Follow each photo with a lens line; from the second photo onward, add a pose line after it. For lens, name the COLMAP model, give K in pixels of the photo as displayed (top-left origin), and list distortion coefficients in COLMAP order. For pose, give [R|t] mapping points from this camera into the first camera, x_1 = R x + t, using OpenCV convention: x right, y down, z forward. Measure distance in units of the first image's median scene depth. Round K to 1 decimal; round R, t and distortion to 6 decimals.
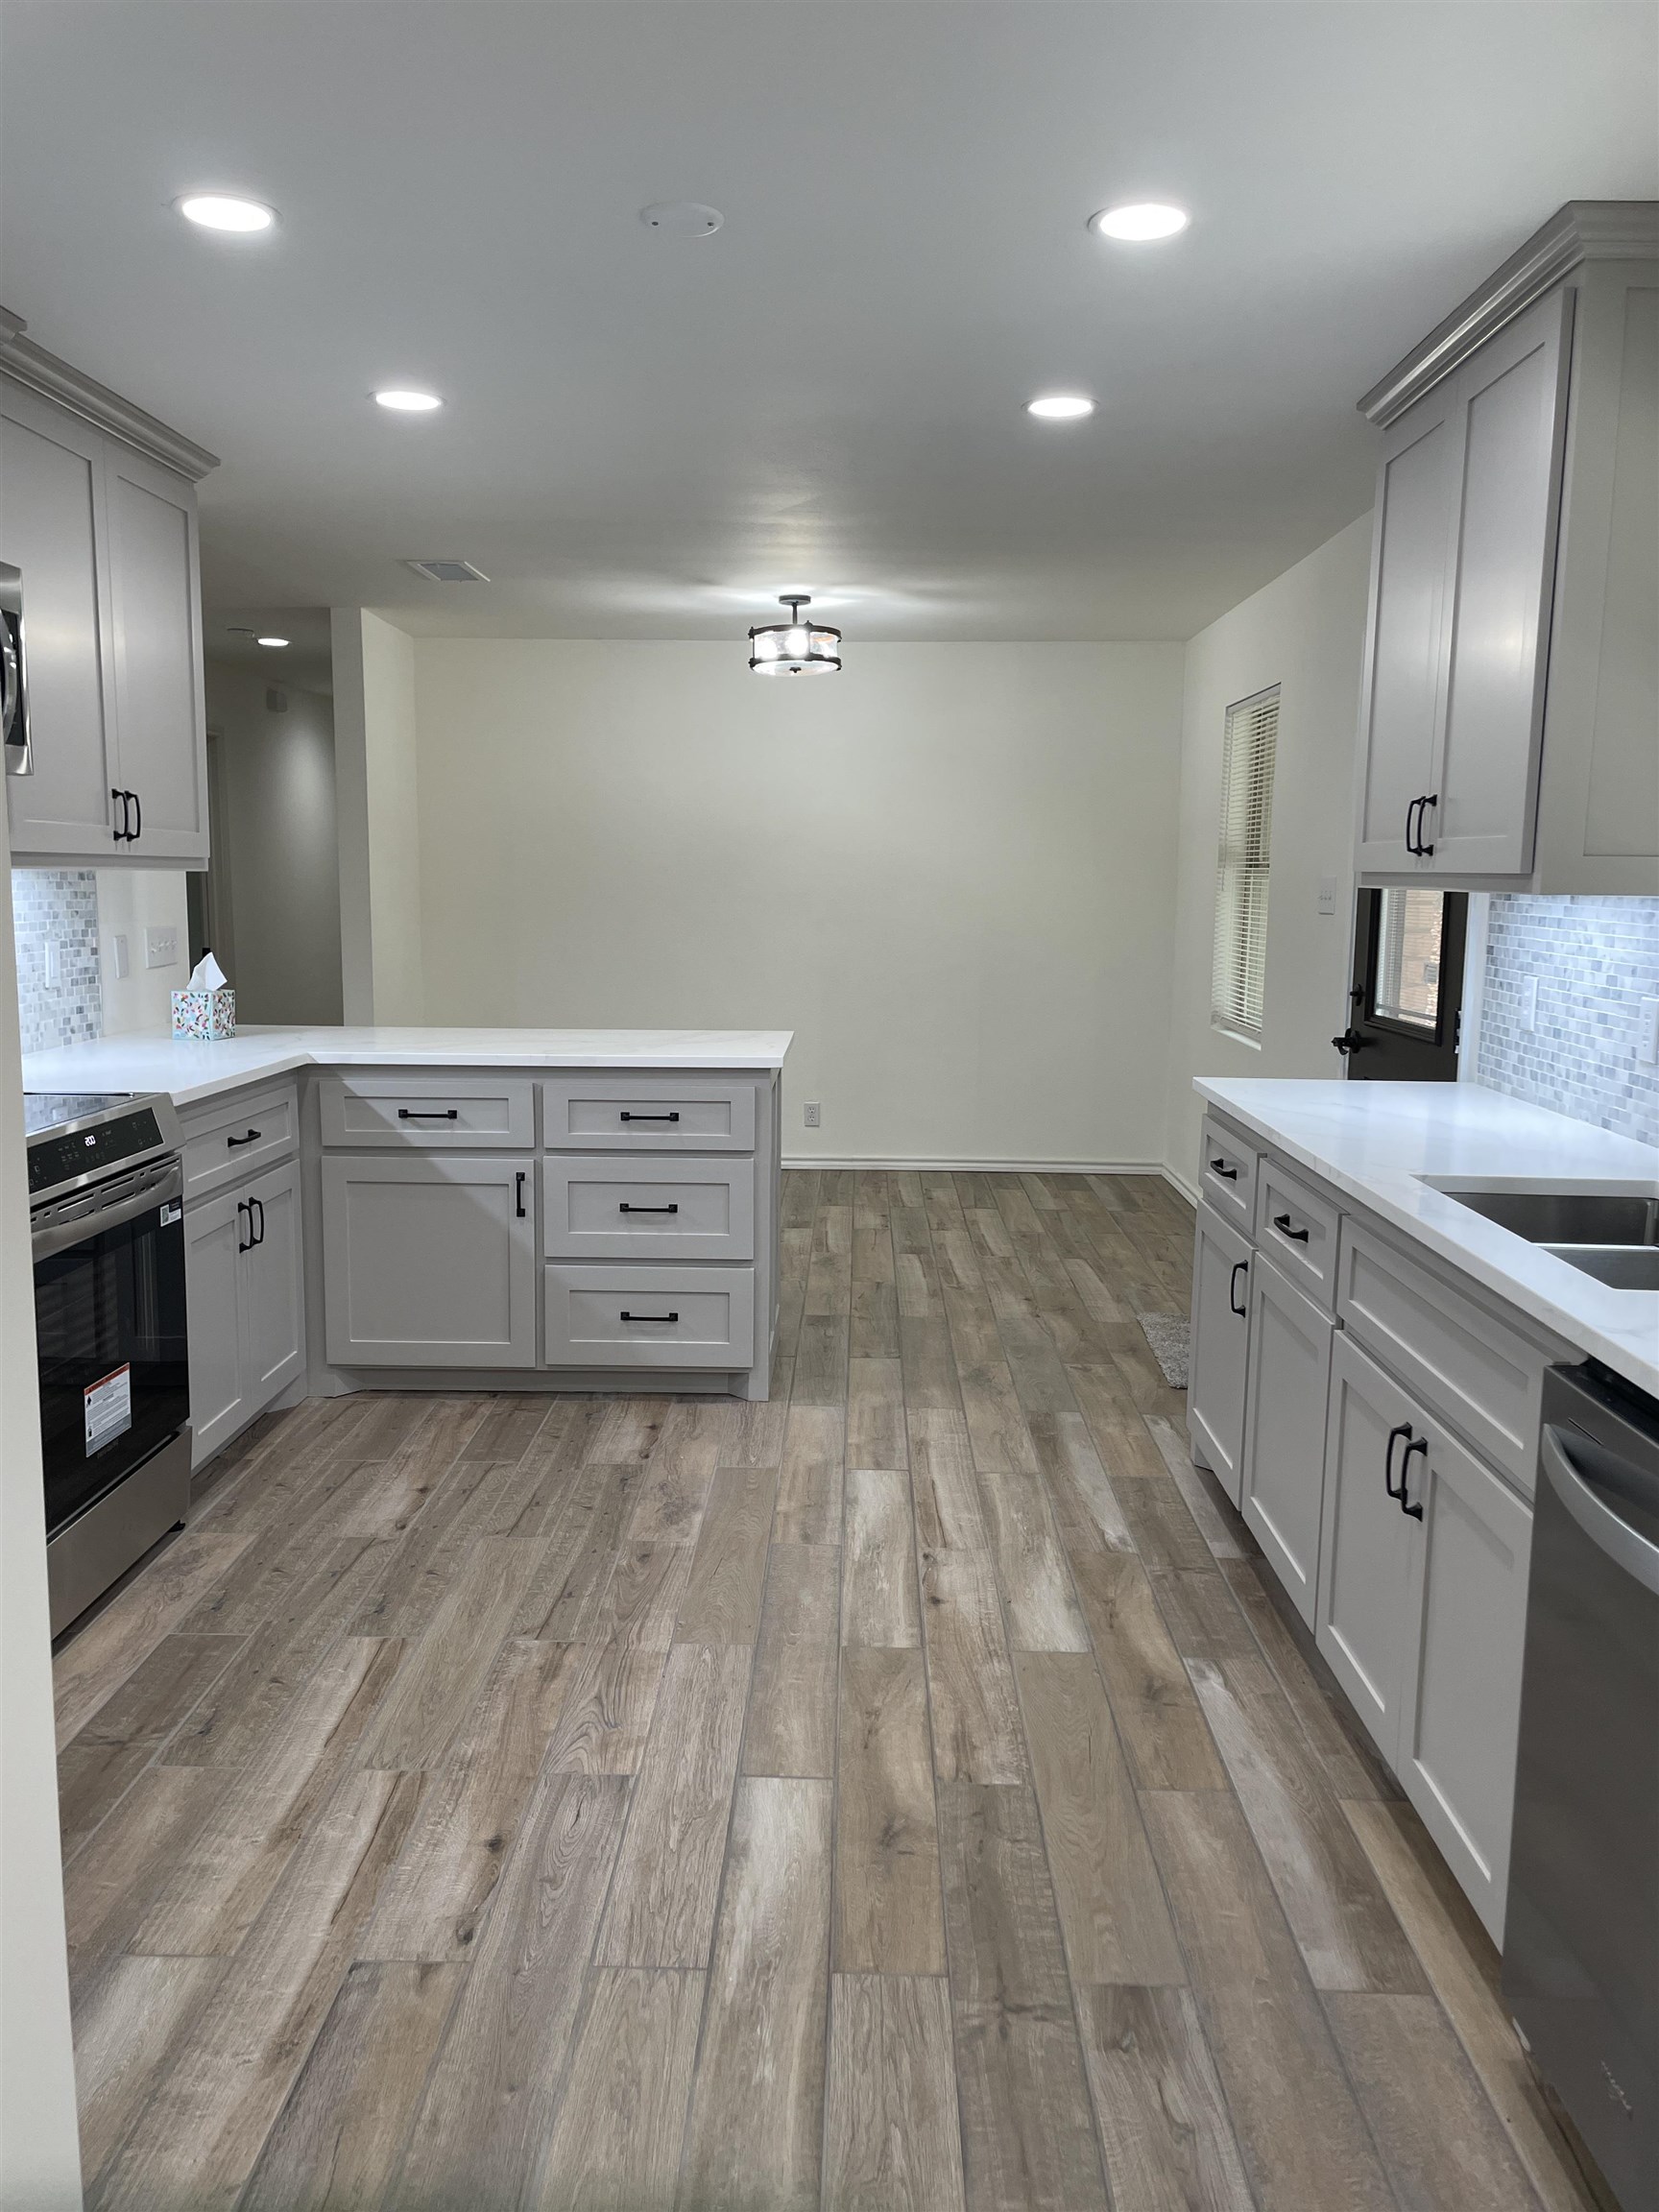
lens RADIAL K [[1673.1, 0, 813.1], [0, 1673.1, 1108.2], [0, 0, 1]] dist [0.095171, -0.121041]
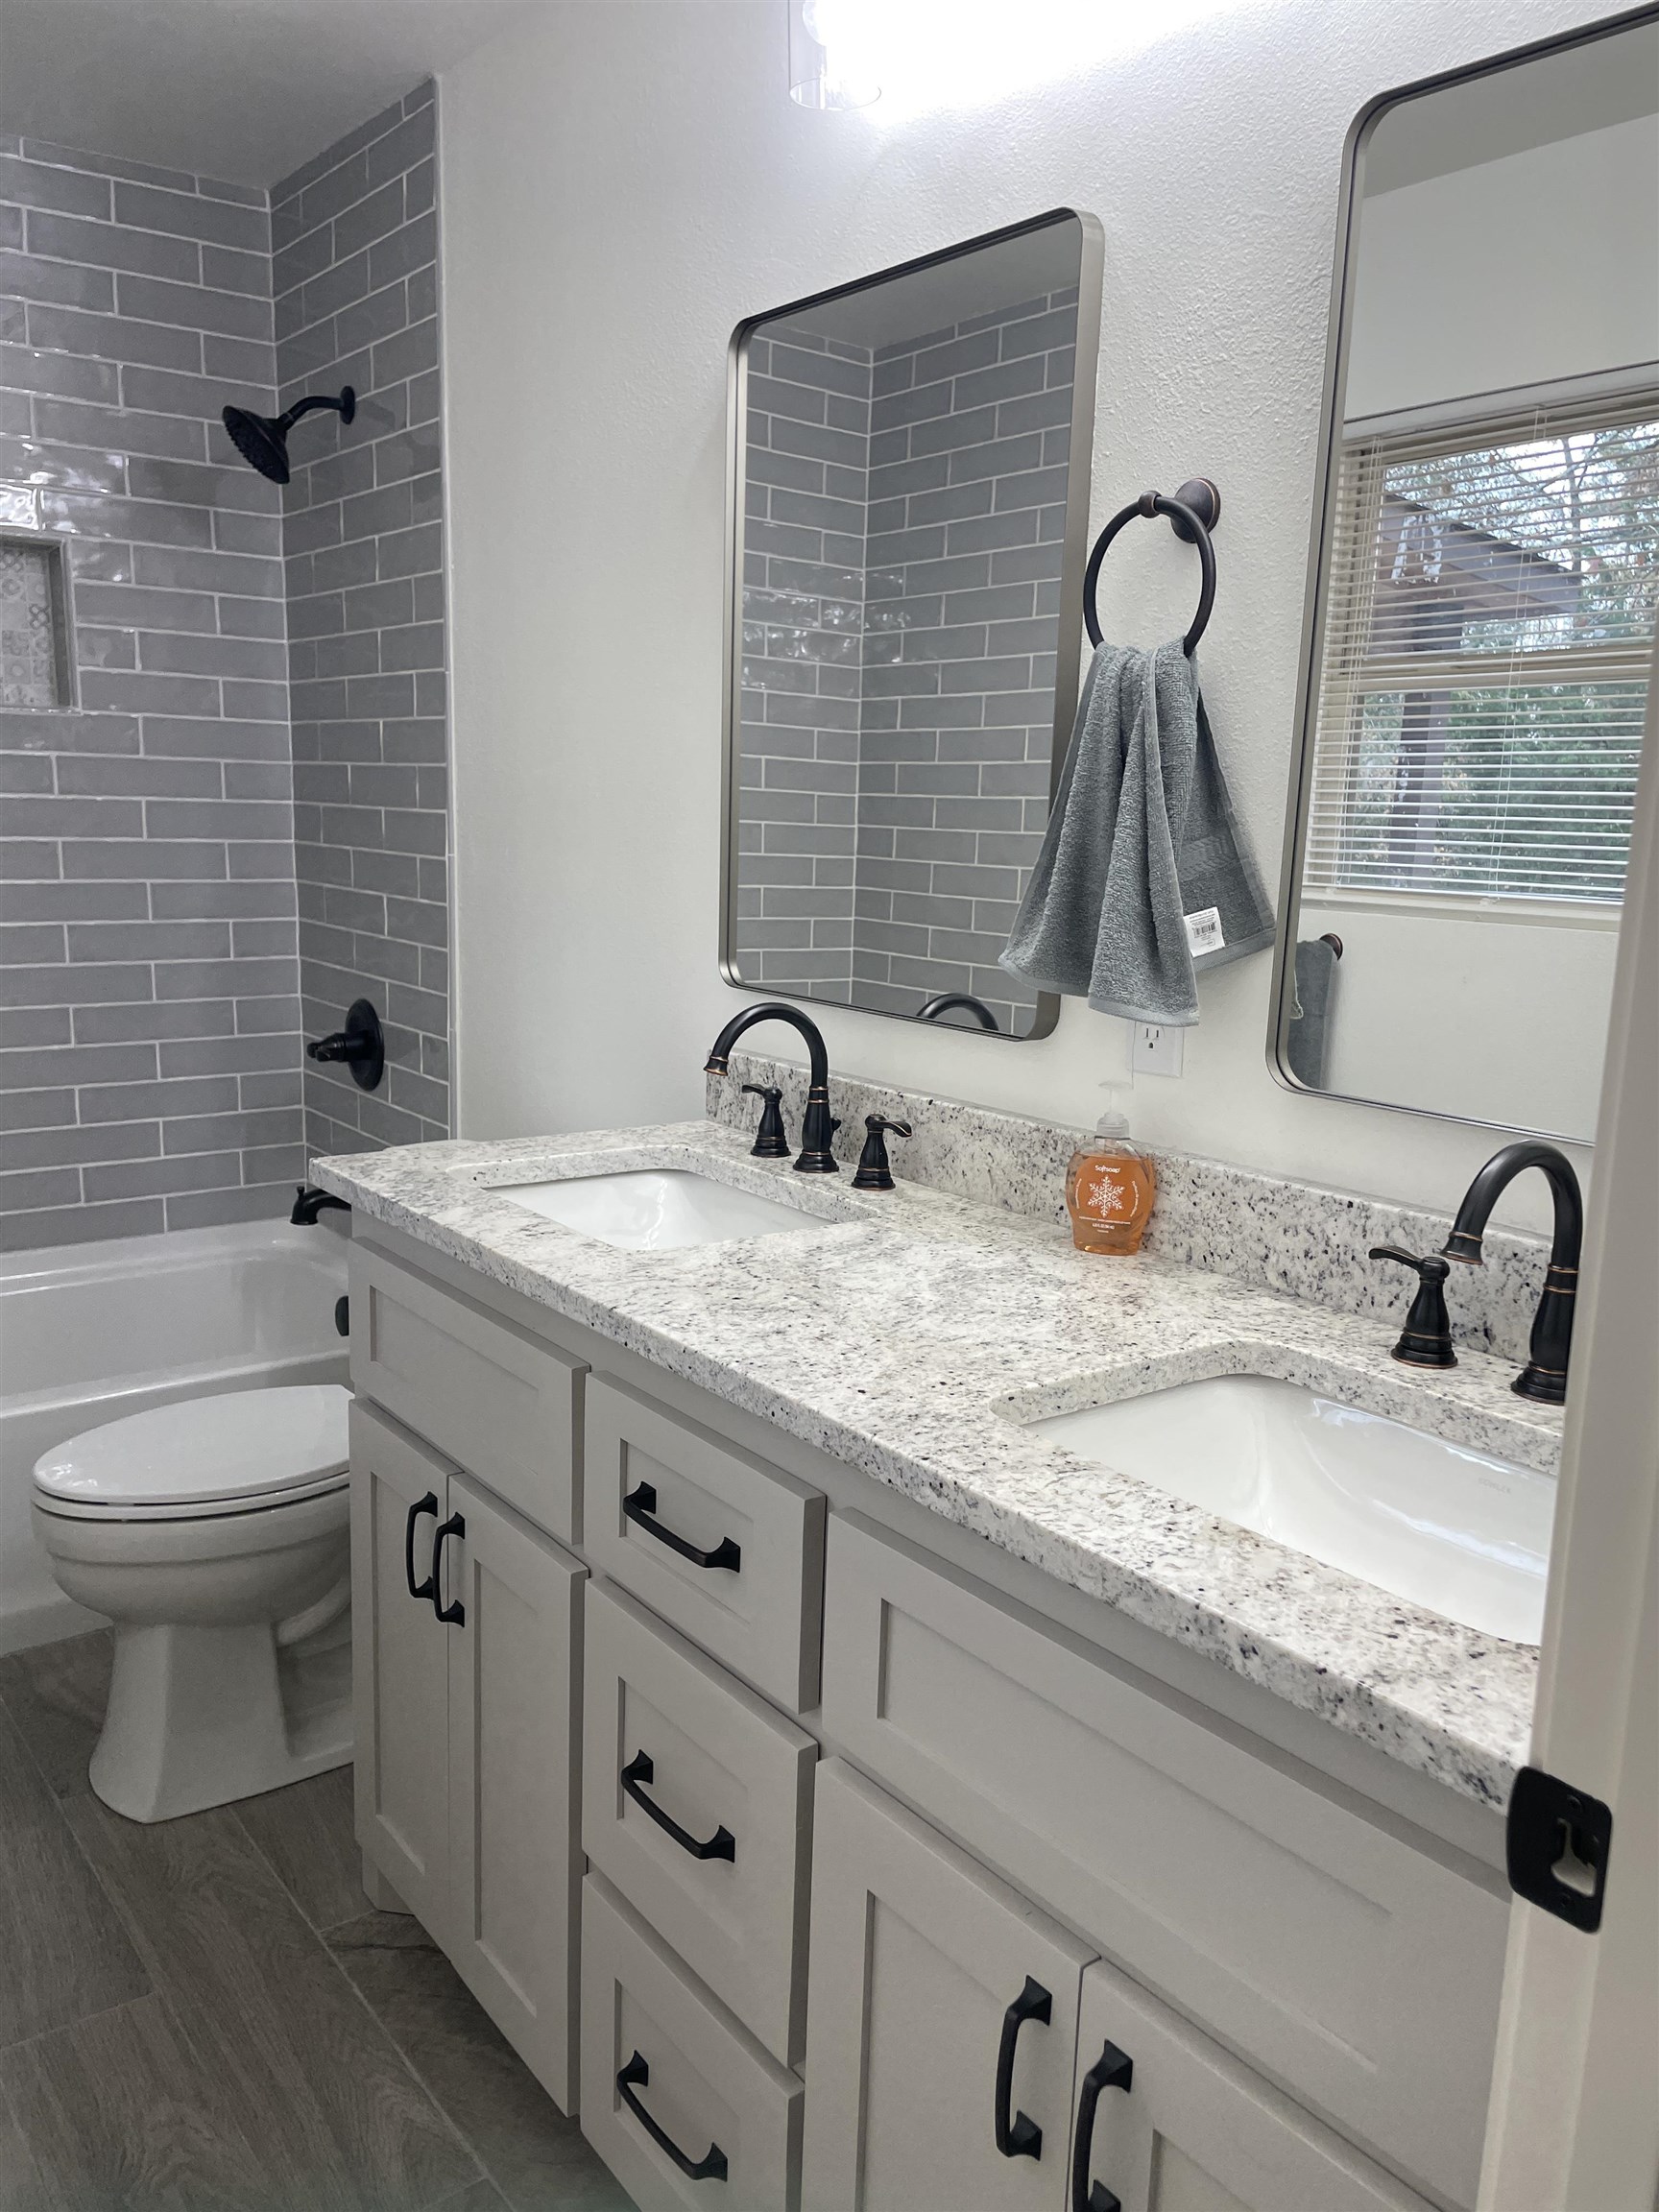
lens RADIAL K [[1673.1, 0, 852.0], [0, 1673.1, 1119.1], [0, 0, 1]] dist [0.095171, -0.121041]
pose [[0.761354, -0.106599, 0.639513, 0.029314], [0.058230, 0.993647, 0.096306, -0.026617], [-0.645716, -0.036084, 0.762724, 0.246174]]
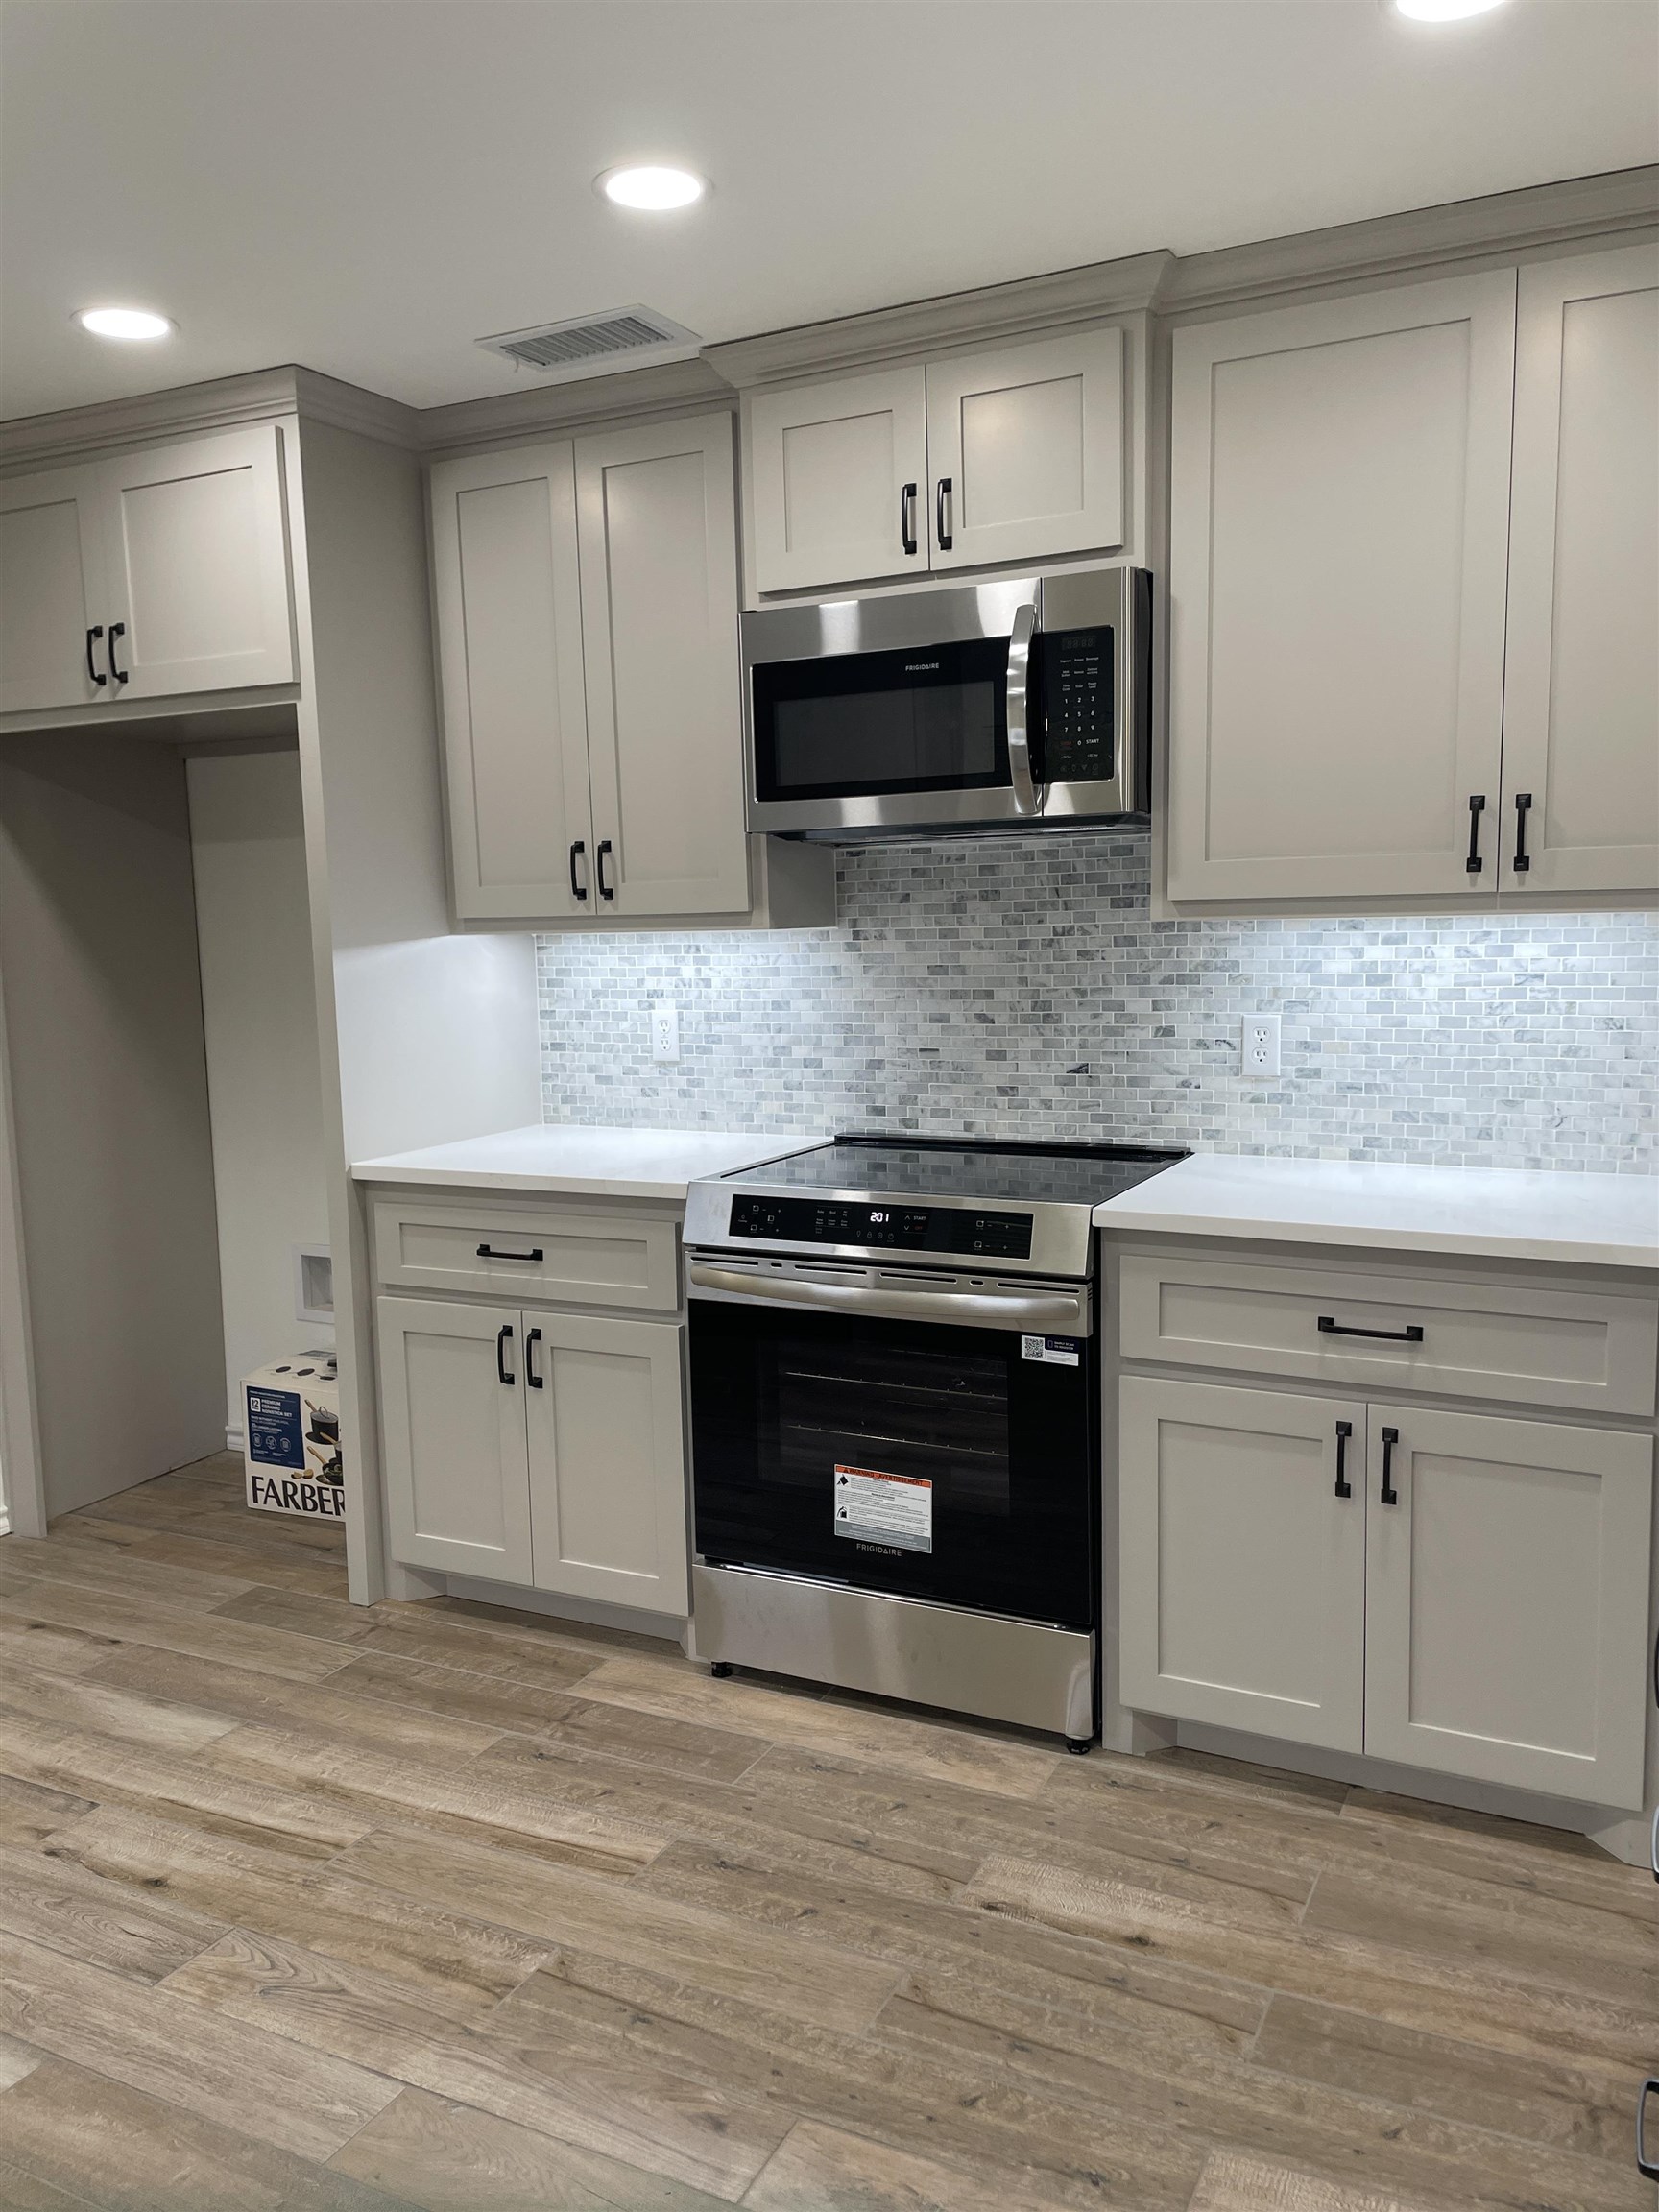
lens RADIAL K [[1673.1, 0, 830.8], [0, 1673.1, 1114.1], [0, 0, 1]] dist [0.095171, -0.121041]
pose [[-0.425772, 0.109019, -0.898239, 0.385264], [-0.108446, 0.979411, 0.170275, -0.181080], [0.898308, 0.169909, -0.405183, 1.277689]]
